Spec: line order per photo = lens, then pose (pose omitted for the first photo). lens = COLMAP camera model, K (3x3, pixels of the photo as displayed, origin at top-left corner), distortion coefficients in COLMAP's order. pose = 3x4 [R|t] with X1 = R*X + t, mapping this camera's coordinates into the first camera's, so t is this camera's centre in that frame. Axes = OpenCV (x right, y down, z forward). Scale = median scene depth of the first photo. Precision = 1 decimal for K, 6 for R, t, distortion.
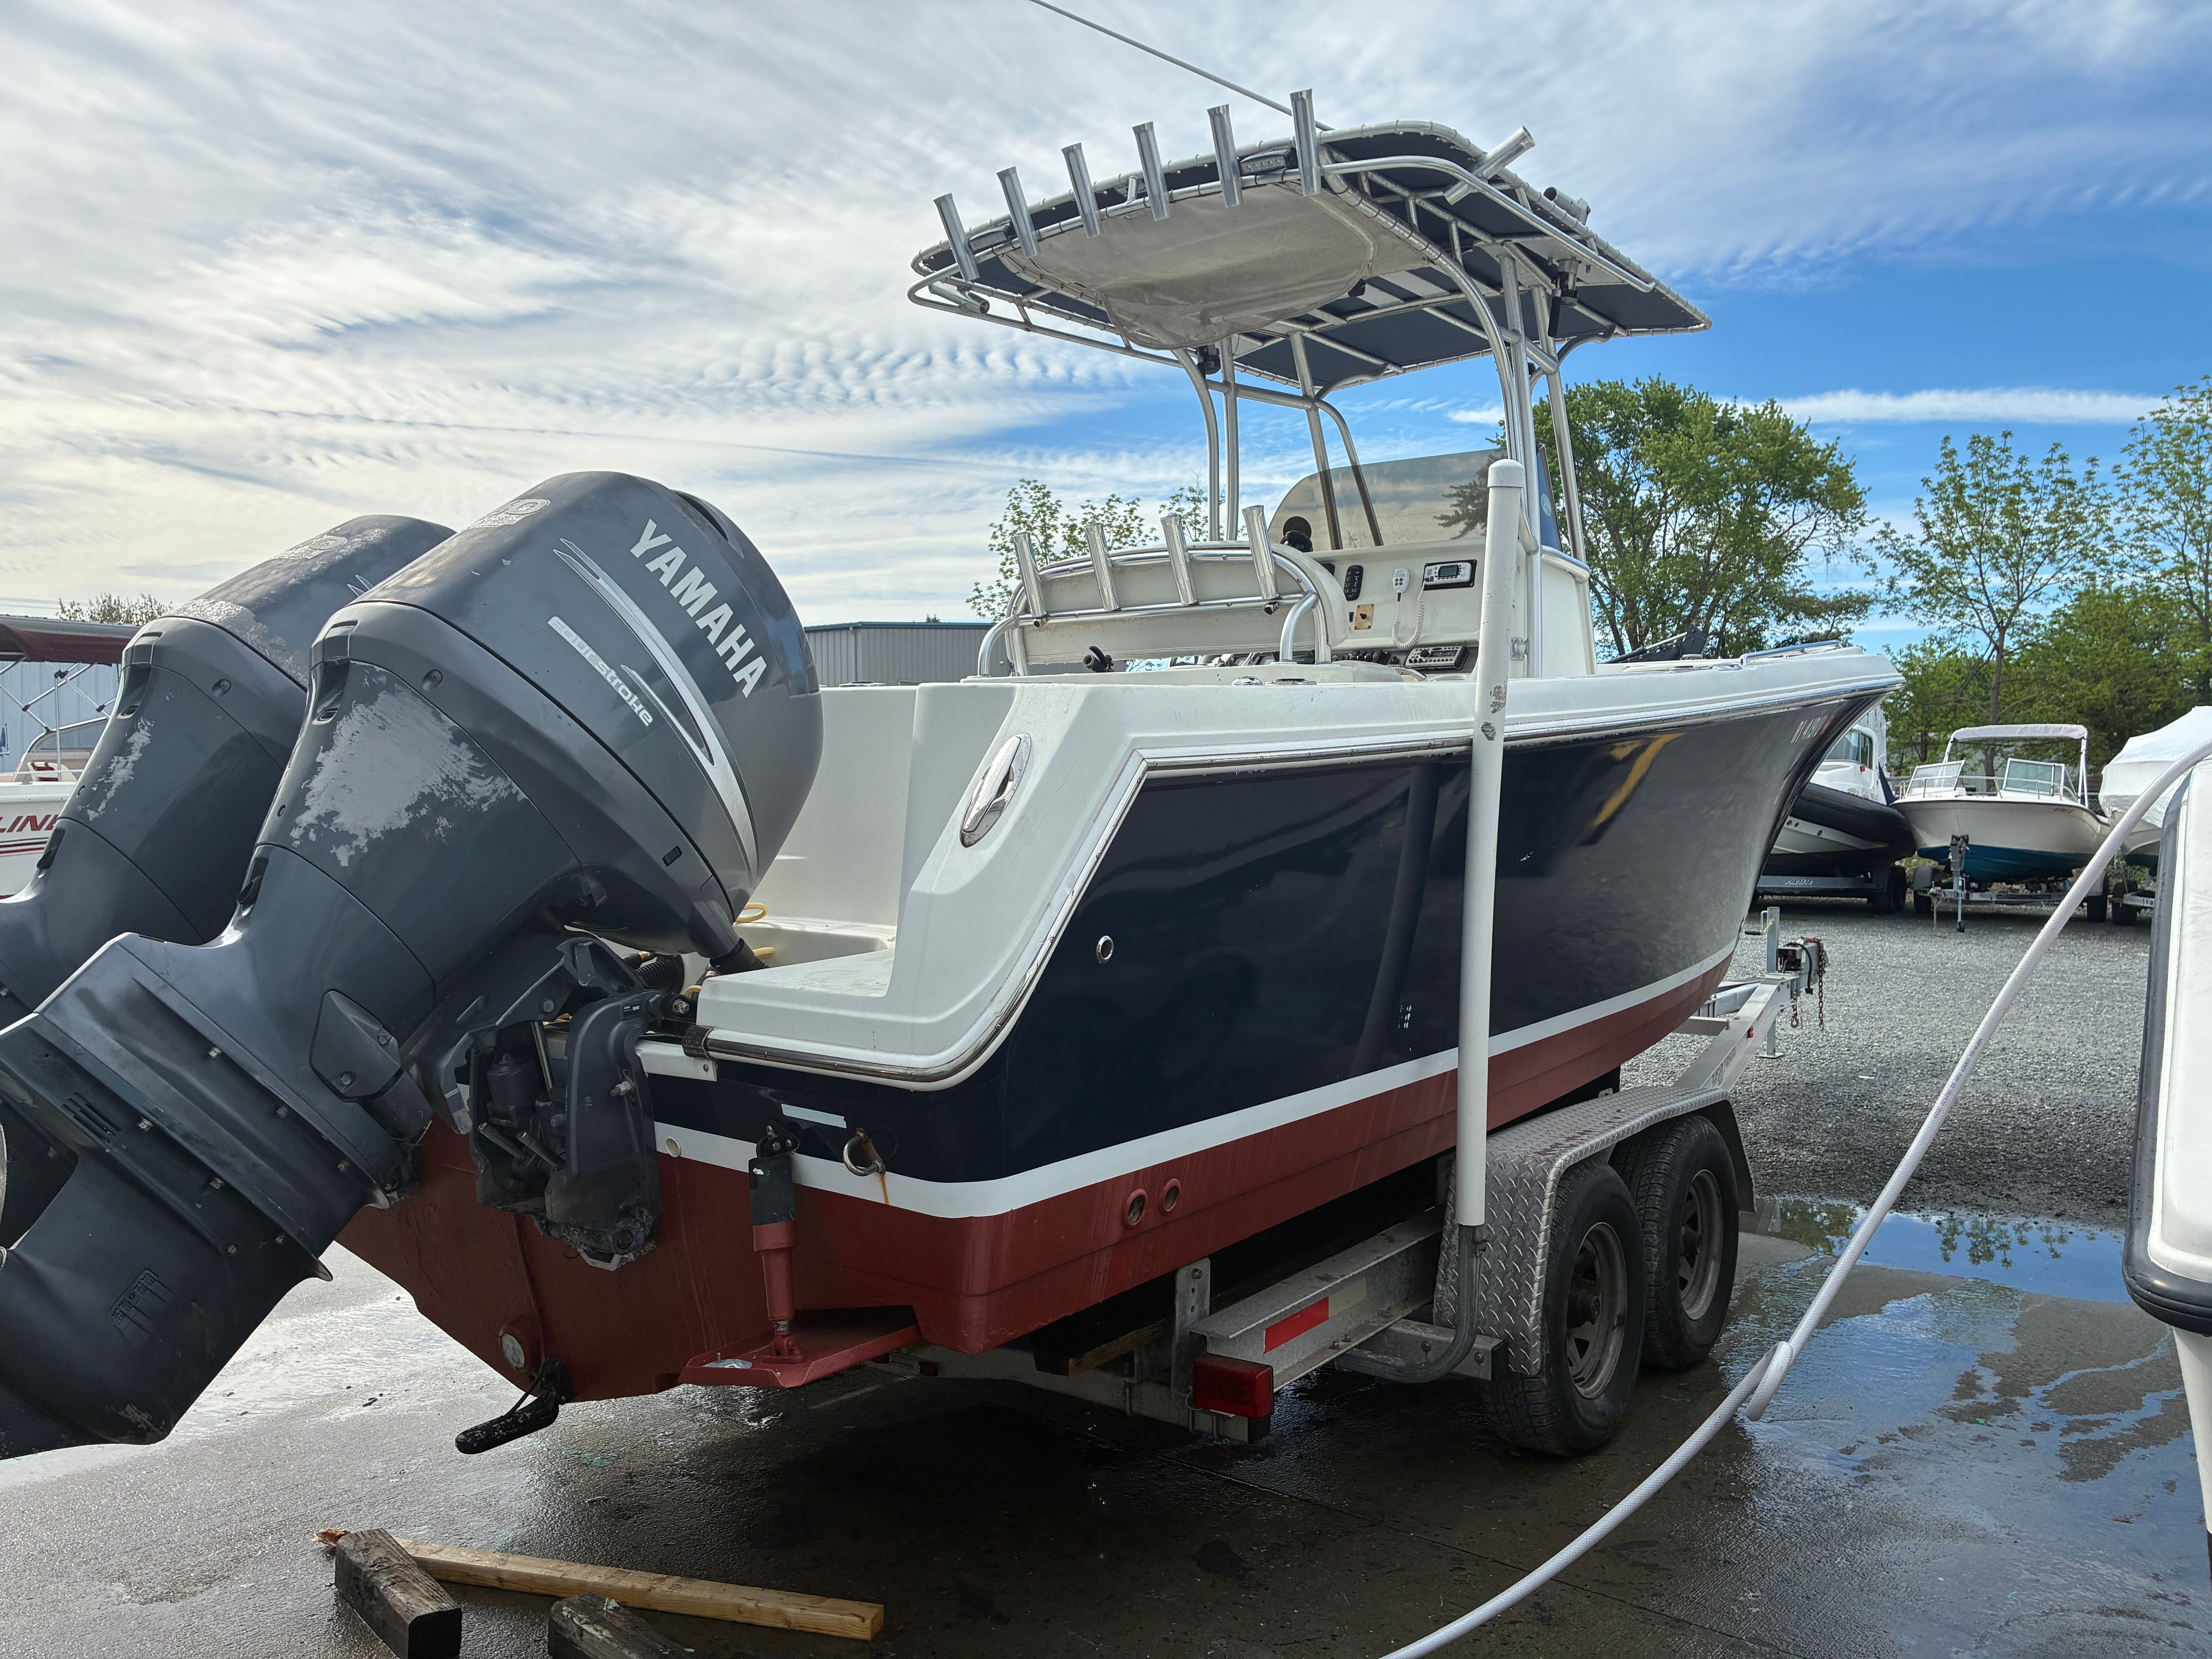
lens RADIAL K [[1677.5, 0, 1099.5], [0, 1677.5, 837.9], [0, 0, 1]] dist [0.046922, -0.047969]
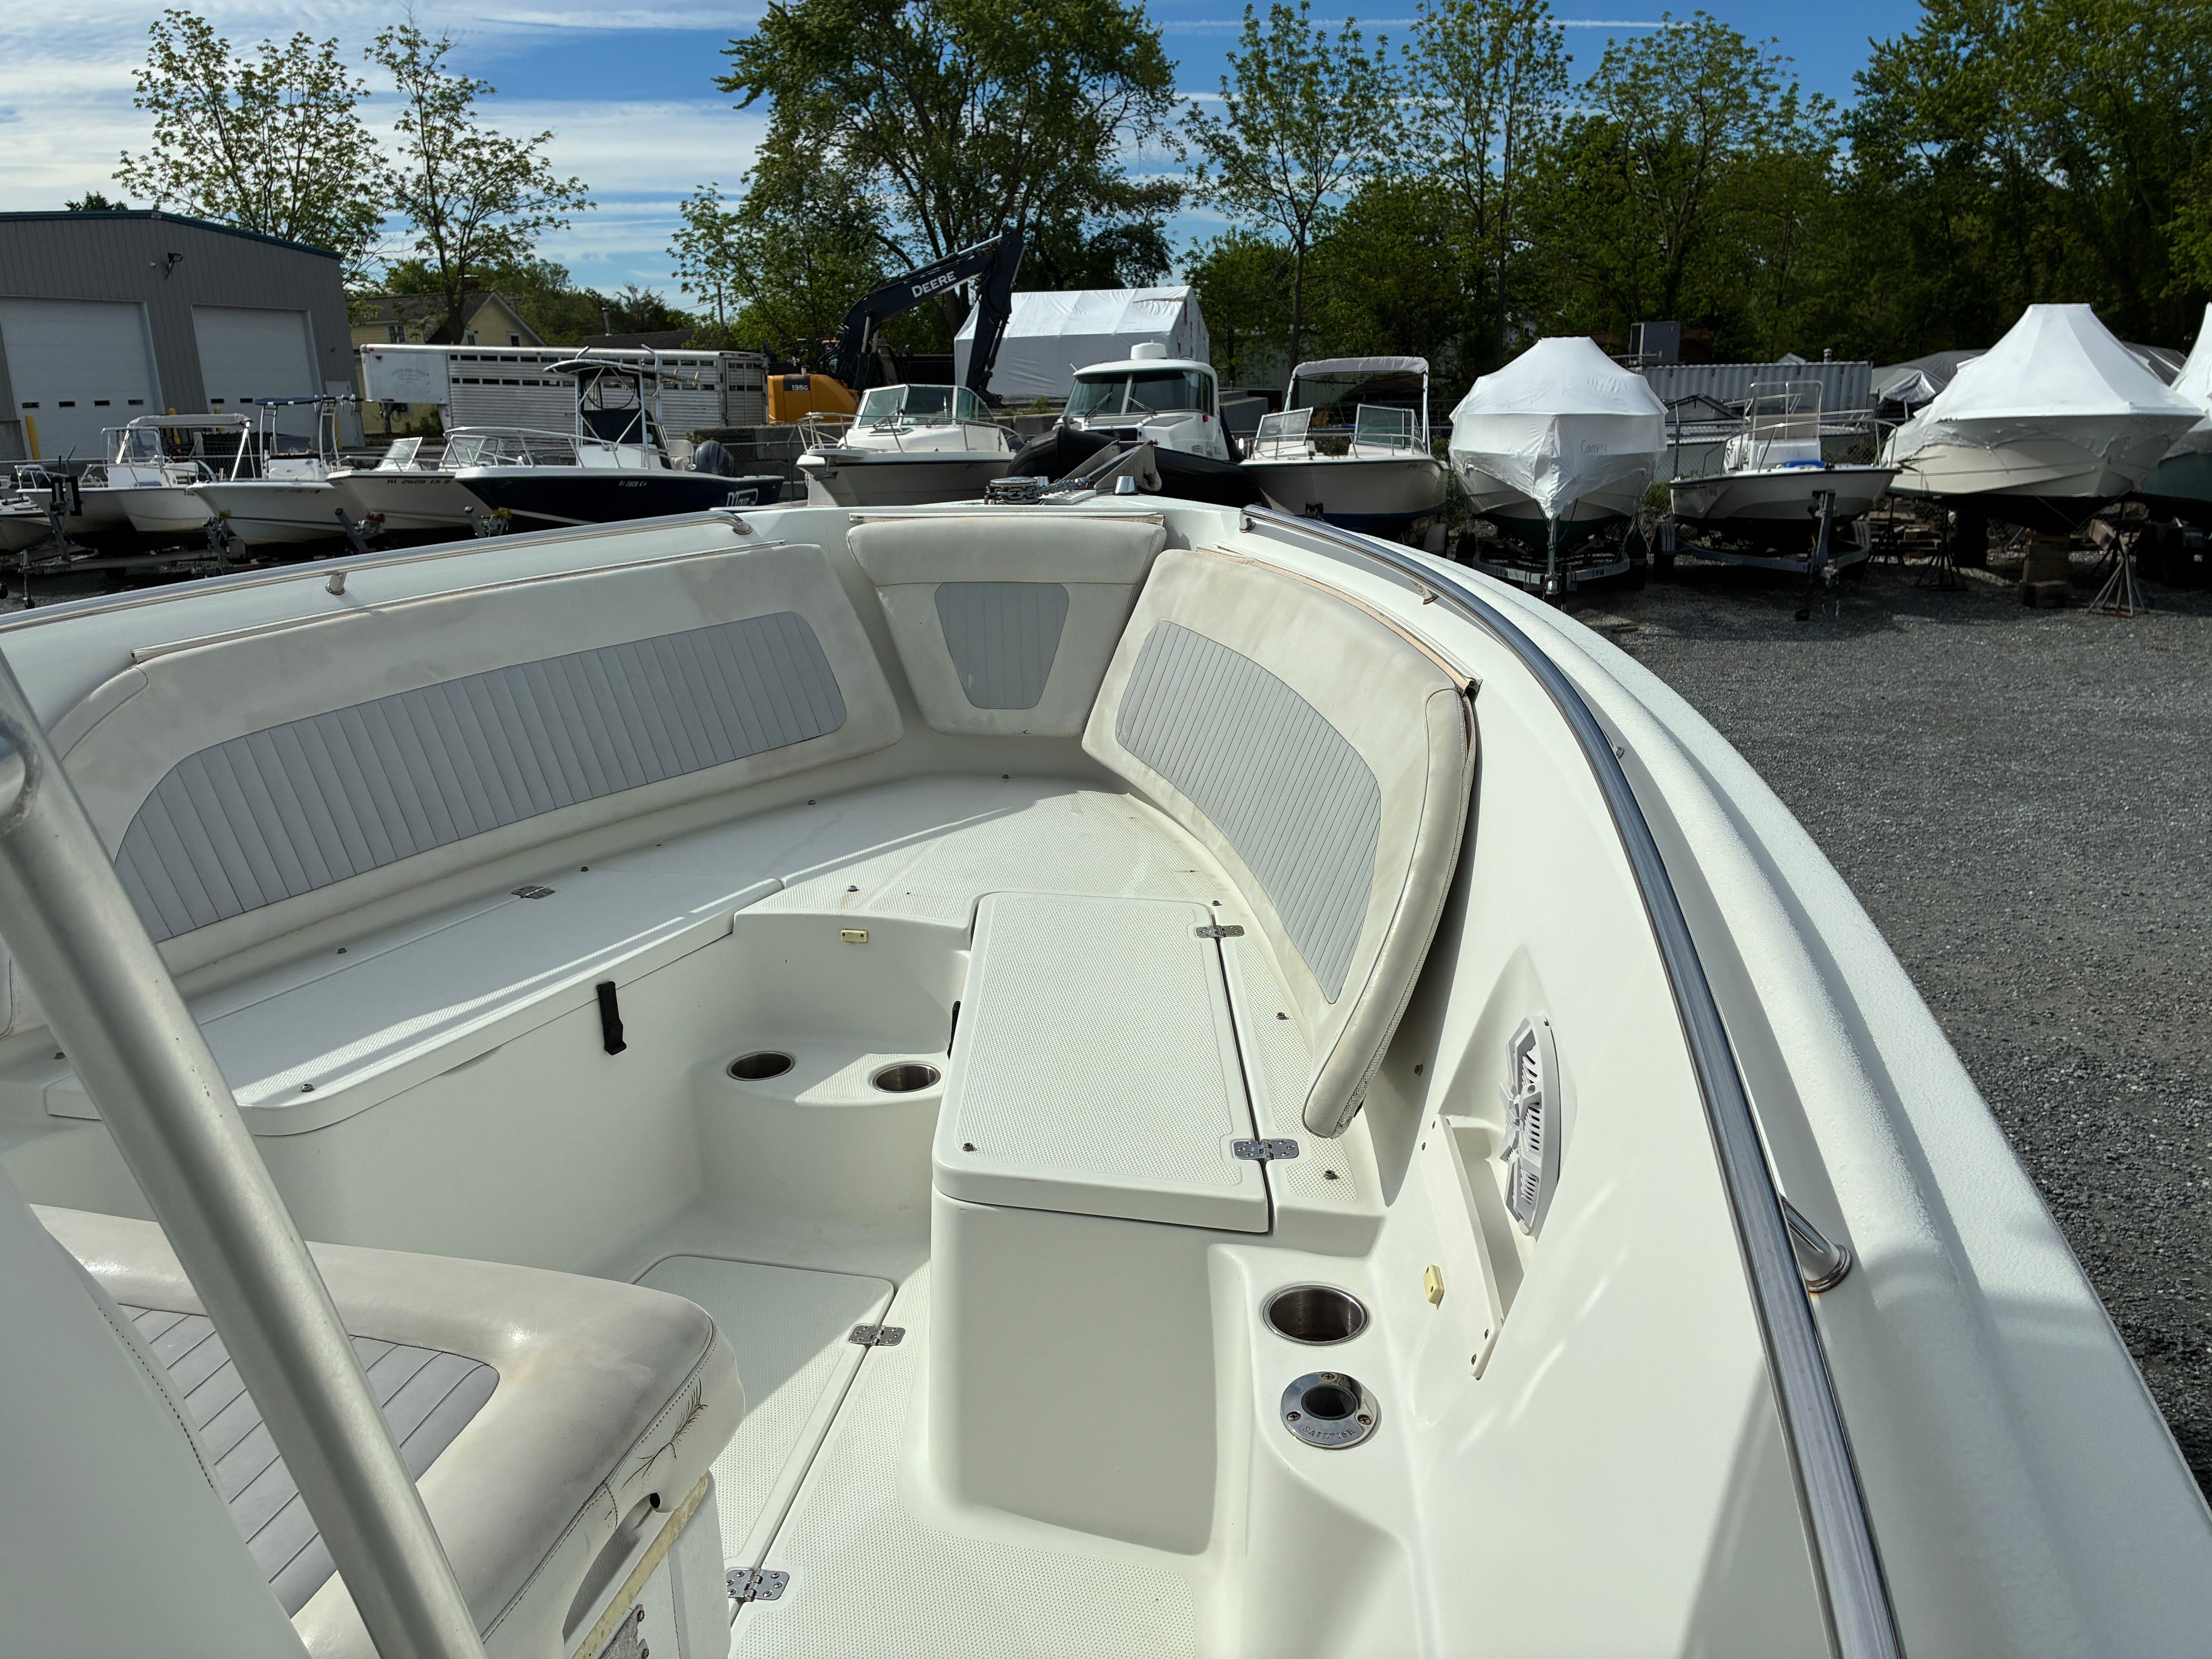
lens RADIAL K [[1677.5, 0, 1099.5], [0, 1677.5, 837.9], [0, 0, 1]] dist [0.046922, -0.047969]
pose [[0.926671, -0.128409, 0.353260, 0.031051], [0.043398, 0.970101, 0.238789, -0.015985], [-0.373361, -0.205948, 0.904537, 0.083980]]
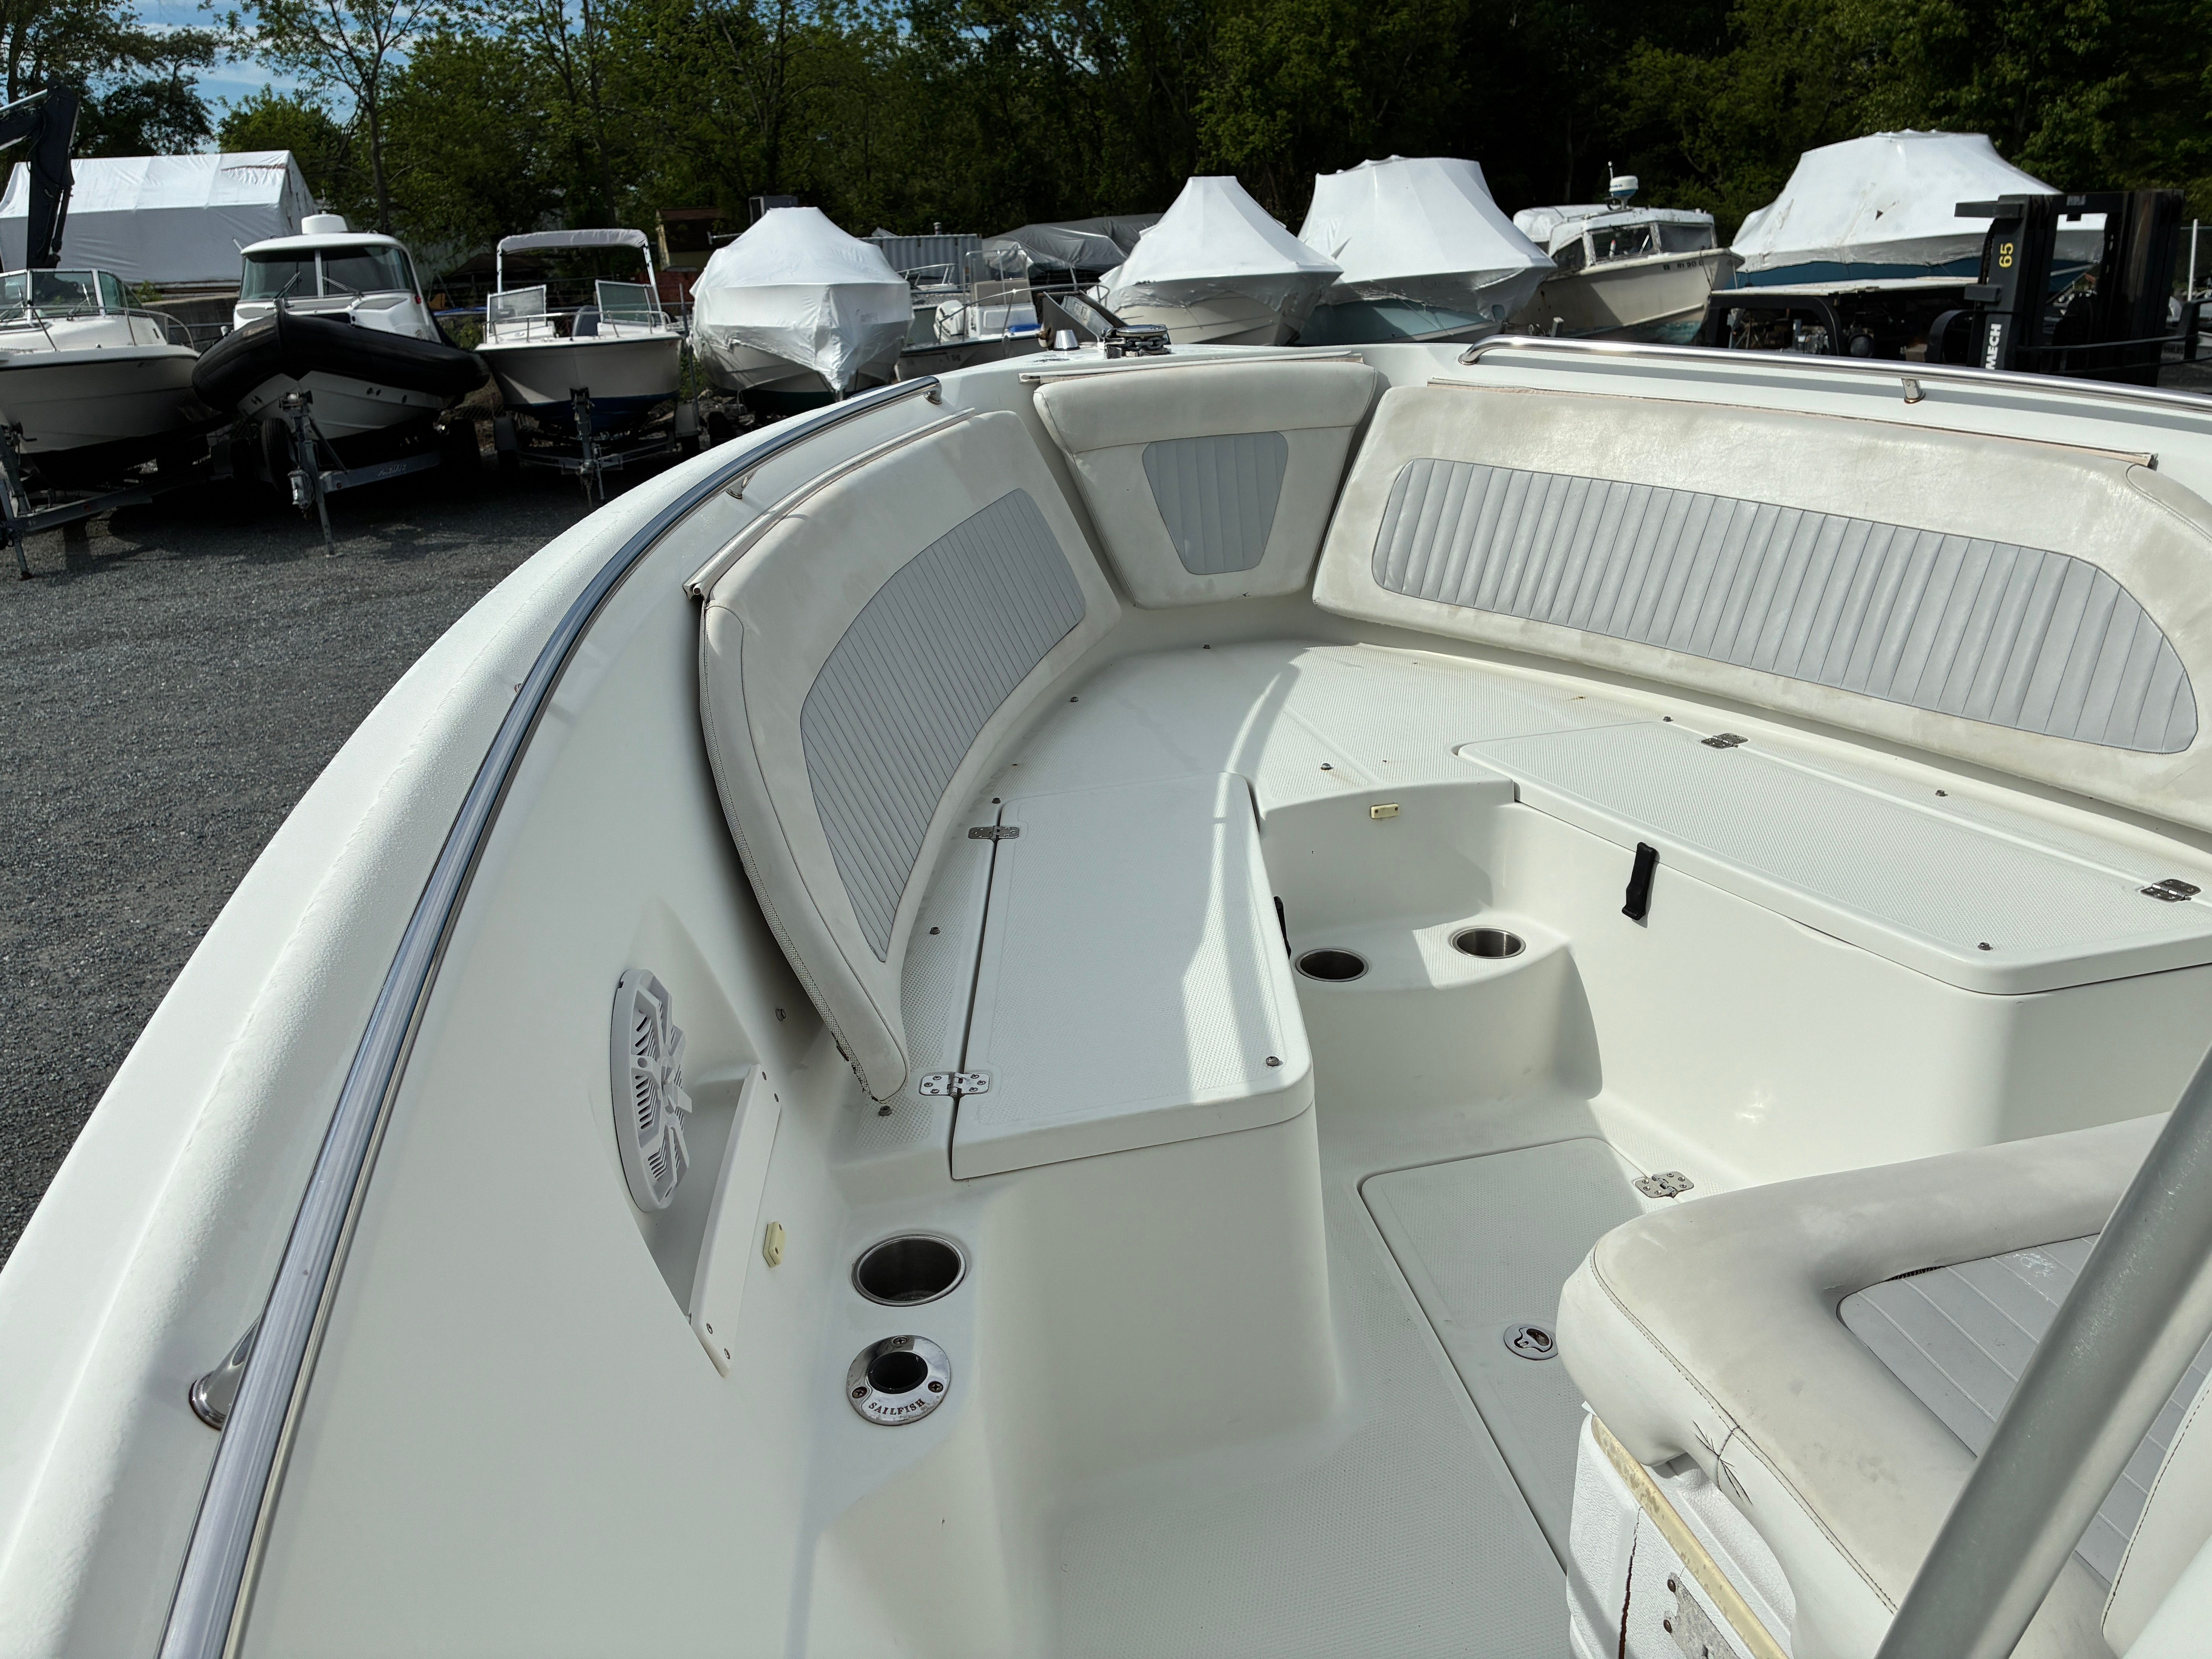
lens RADIAL K [[1677.8, 0, 1093.3], [0, 1677.8, 835.9], [0, 0, 1]] dist [0.043571, -0.054799]
pose [[0.621662, -0.298246, 0.724283, 0.007492], [0.069334, 0.941995, 0.328386, -0.016638], [-0.780211, -0.153927, 0.606281, 0.103844]]
